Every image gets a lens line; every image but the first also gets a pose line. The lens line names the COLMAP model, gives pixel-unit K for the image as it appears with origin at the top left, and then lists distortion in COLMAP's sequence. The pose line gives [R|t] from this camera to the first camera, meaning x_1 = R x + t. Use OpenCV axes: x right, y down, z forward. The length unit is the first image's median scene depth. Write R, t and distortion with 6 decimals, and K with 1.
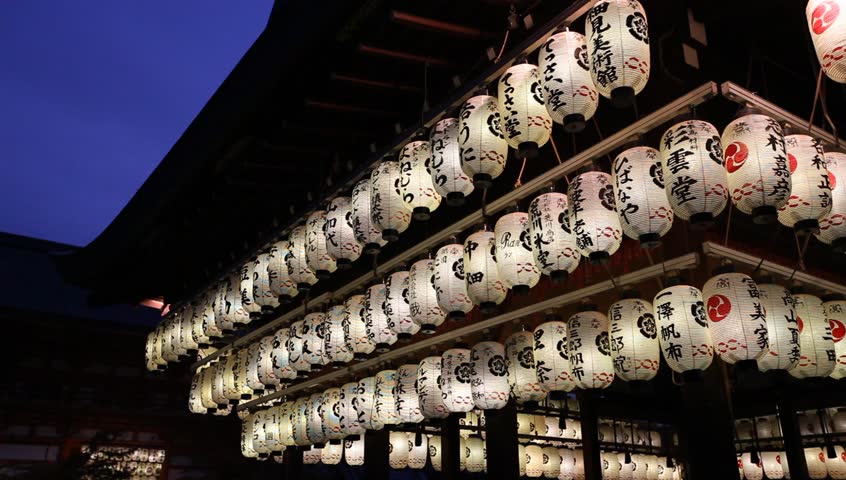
lens RADIAL K [[759.4, 0, 423.0], [0, 759.4, 240.0], [0, 0, 1]] dist [-0.003446, 0.000673]
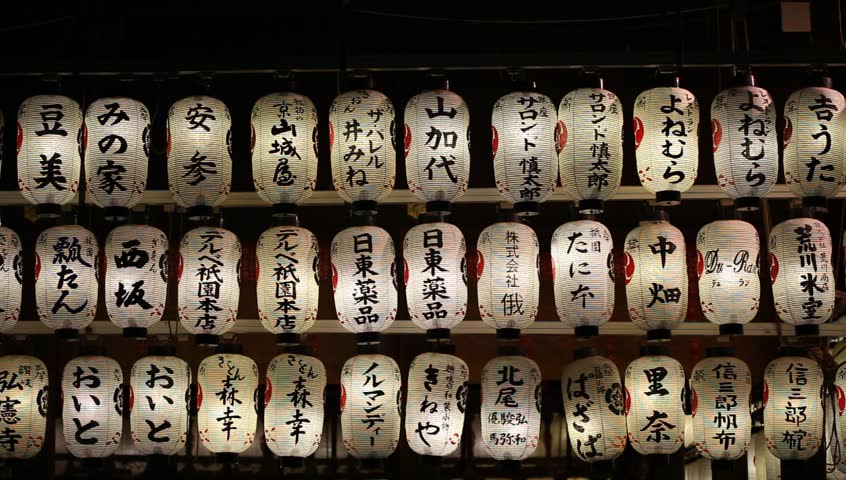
lens RADIAL K [[2340.4, 0, 423.0], [0, 2340.4, 240.0], [0, 0, 1]] dist [-0.157252, 0.459281]
pose [[0.553657, 0.138643, 0.821123, -1.658056], [-0.299140, 0.953339, 0.040734, -0.016530], [-0.777161, -0.268183, 0.569296, -0.031232]]
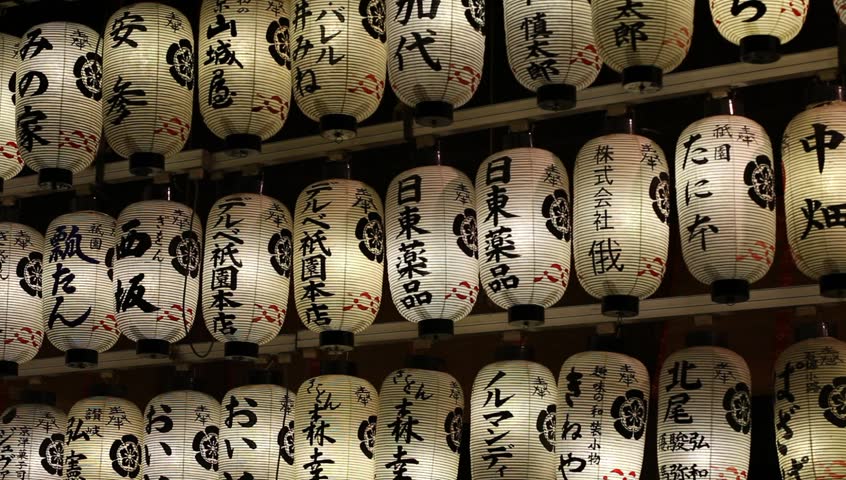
lens RADIAL K [[2340.4, 0, 423.0], [0, 2340.4, 240.0], [0, 0, 1]] dist [-0.157252, 0.459281]
pose [[0.909728, 0.117979, 0.398091, -0.597925], [-0.171674, 0.979868, 0.101917, -0.027834], [-0.378053, -0.161059, 0.911667, -0.097063]]
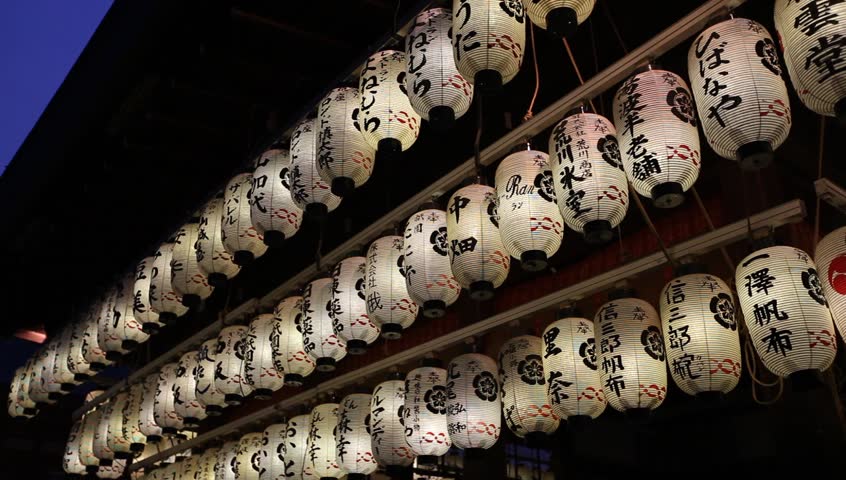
lens RADIAL K [[789.6, 0, 423.0], [0, 789.6, 240.0], [0, 0, 1]] dist [-0.012542, 0.144468]
pose [[0.996879, 0.033719, 0.071375, -0.019064], [-0.026759, 0.994991, -0.096319, 0.103658], [-0.074265, 0.094109, 0.992788, 0.262422]]
